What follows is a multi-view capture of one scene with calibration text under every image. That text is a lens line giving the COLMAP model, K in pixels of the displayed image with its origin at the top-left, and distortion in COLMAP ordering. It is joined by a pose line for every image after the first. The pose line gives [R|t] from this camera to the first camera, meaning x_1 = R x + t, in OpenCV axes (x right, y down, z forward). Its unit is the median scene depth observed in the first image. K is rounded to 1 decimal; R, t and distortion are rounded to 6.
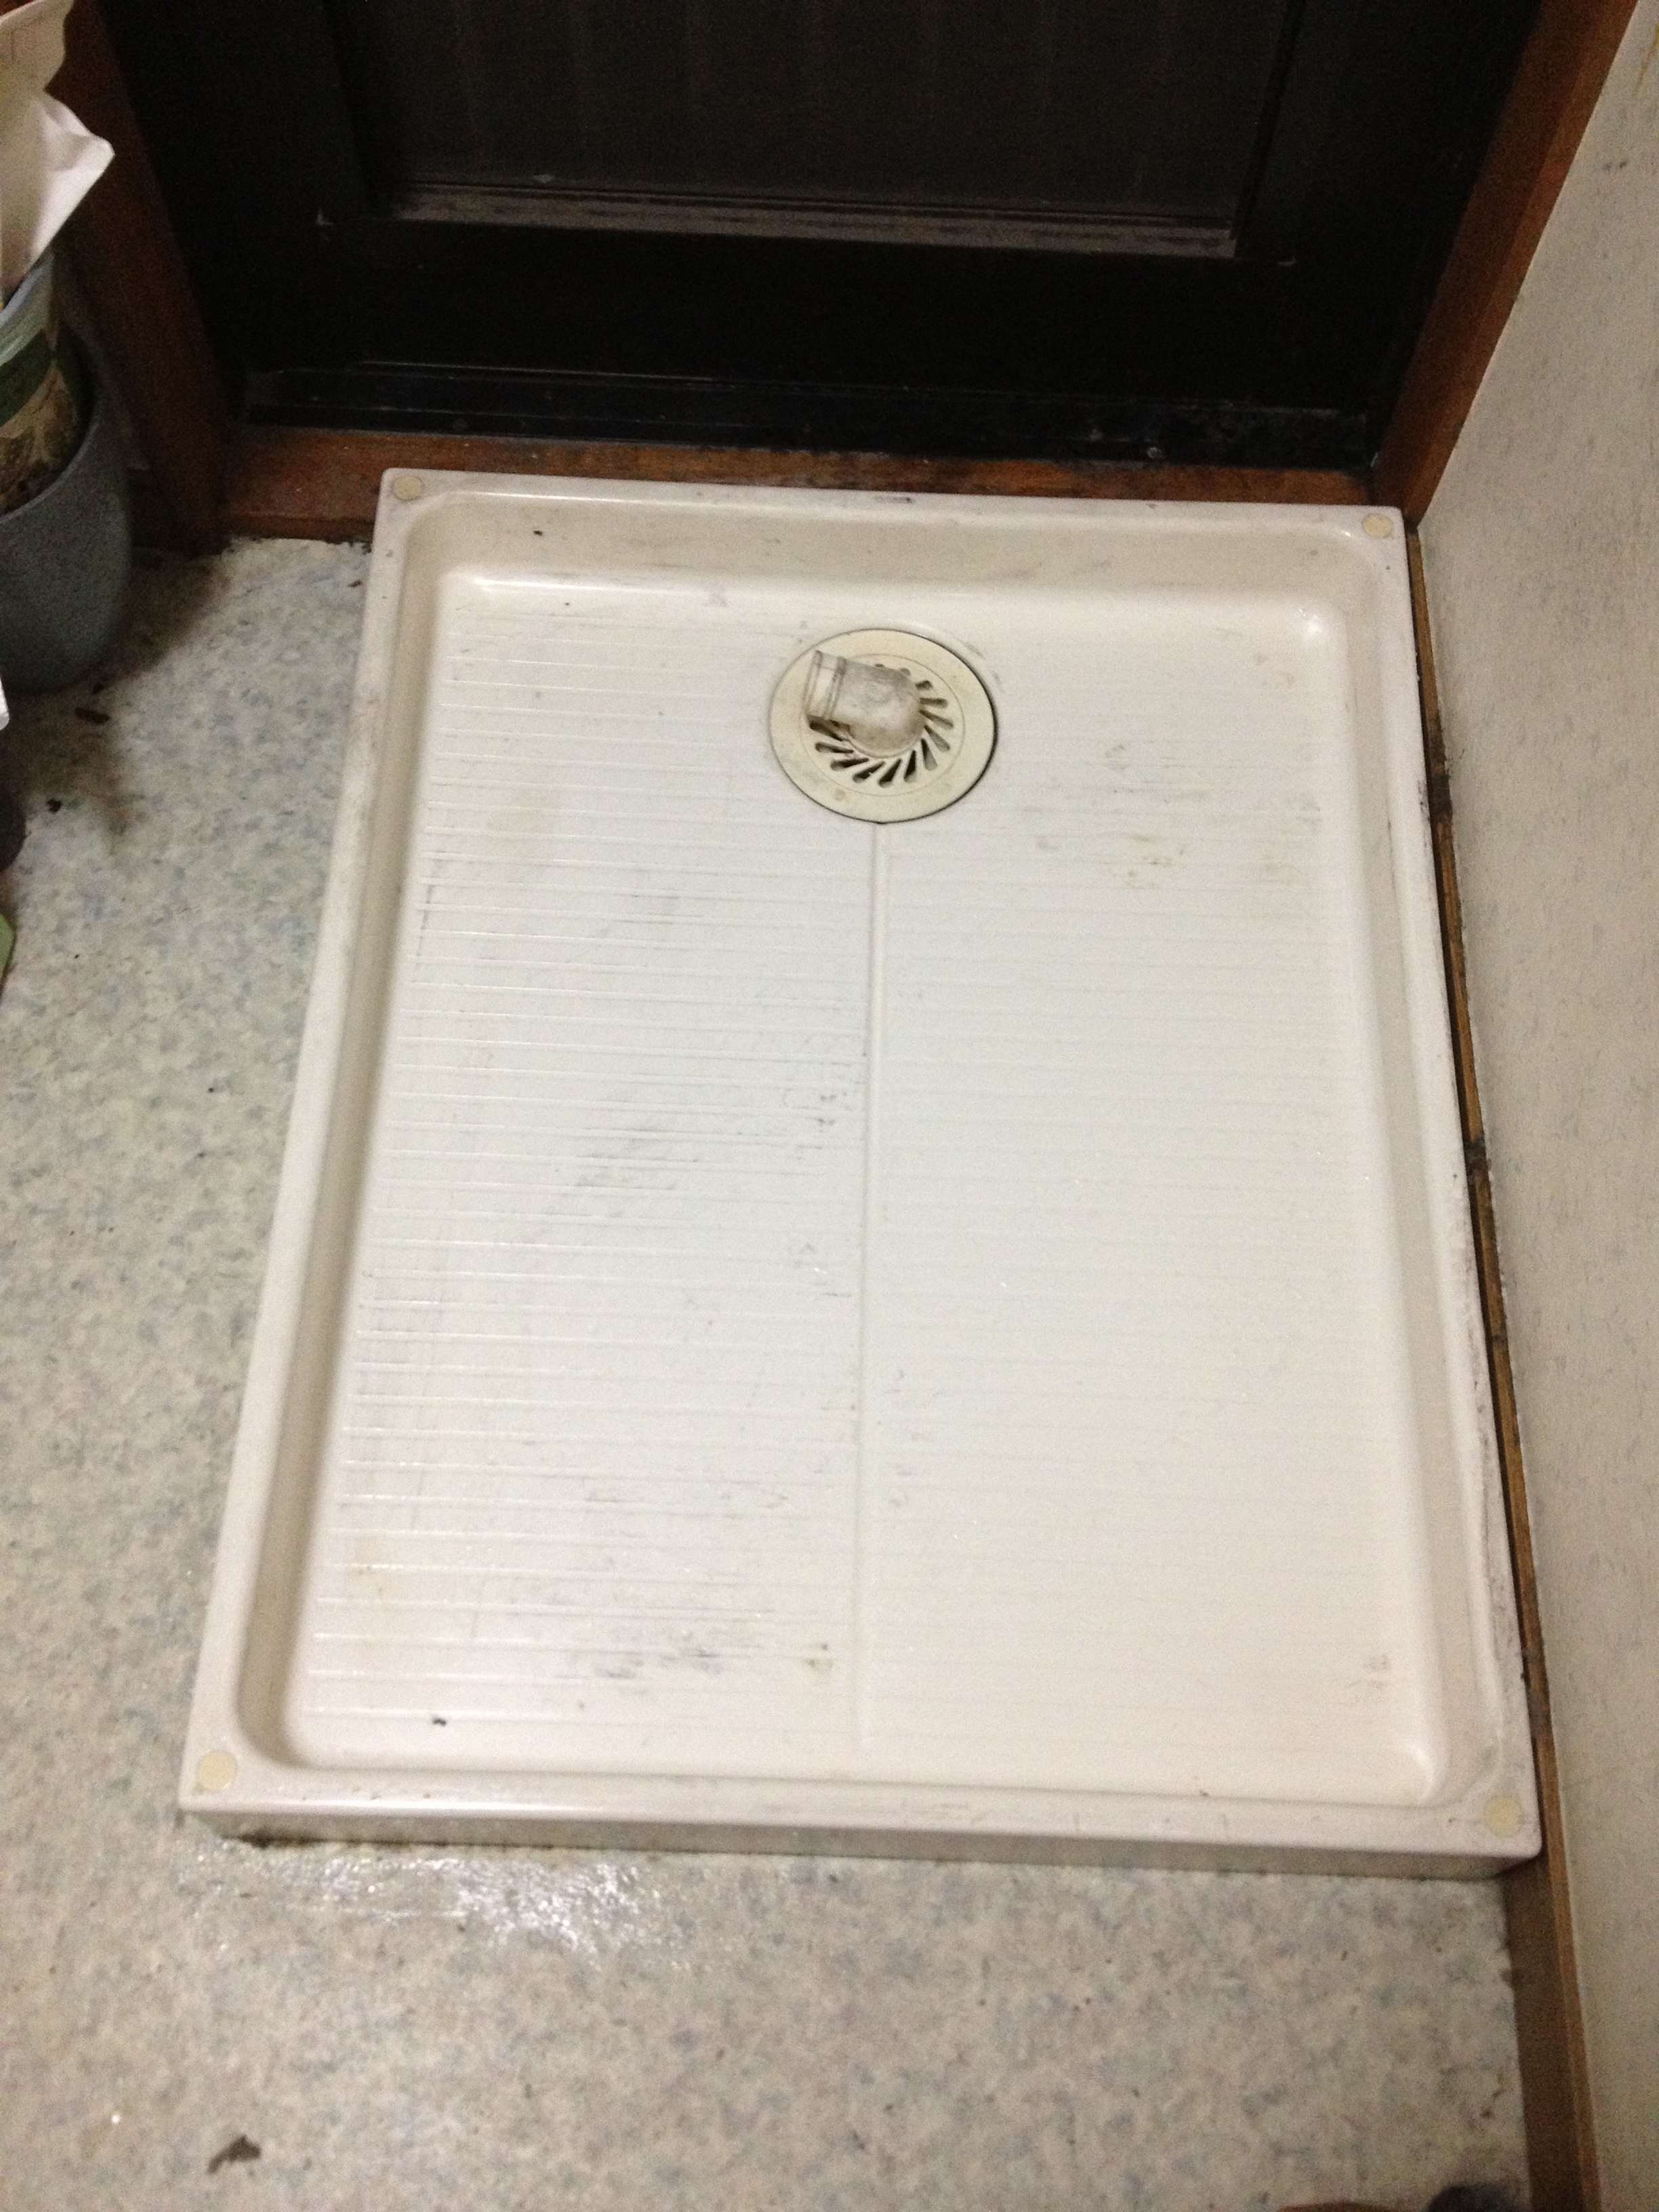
lens RADIAL K [[2287.6, 0, 829.5], [0, 2287.6, 1106.0], [0, 0, 1]] dist [0.078749, -0.009465]
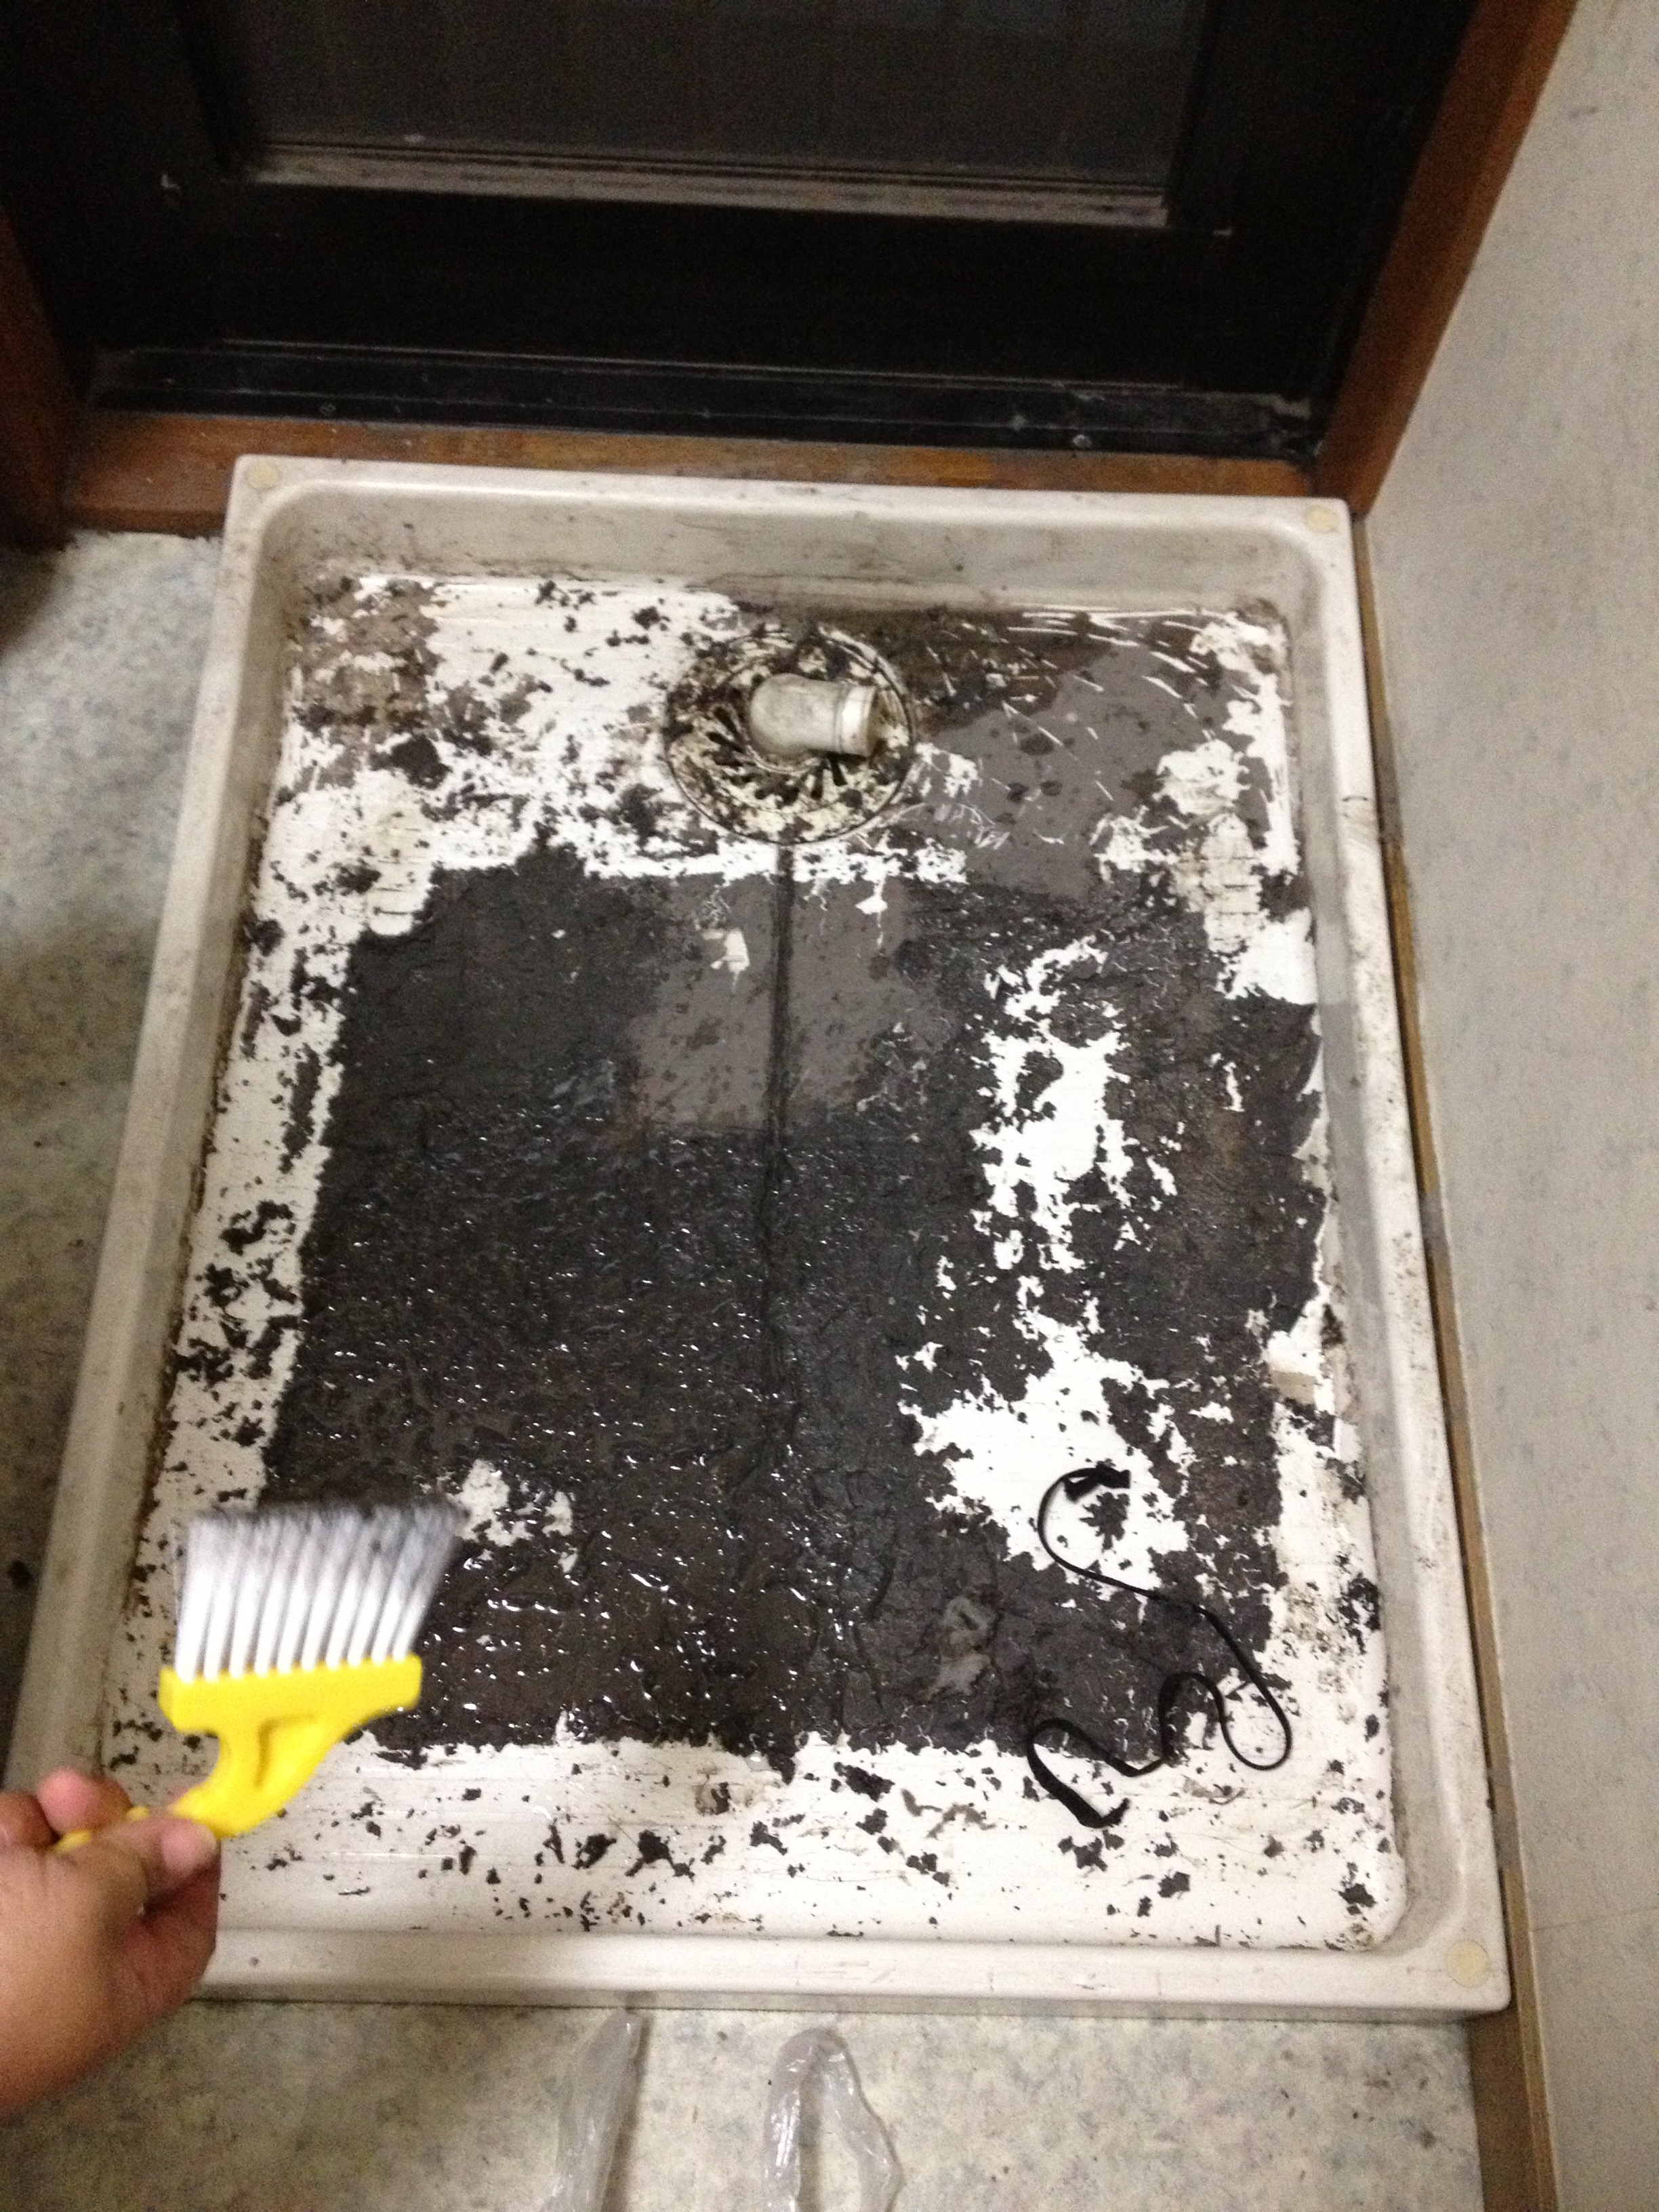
lens RADIAL K [[2239.0, 0, 829.5], [0, 2239.0, 1106.0], [0, 0, 1]] dist [0.073680, -0.009141]
pose [[0.999855, -0.005889, 0.015980, 0.029752], [0.005776, 0.999958, 0.007077, -0.028724], [-0.016021, -0.006983, 0.999847, 0.118239]]
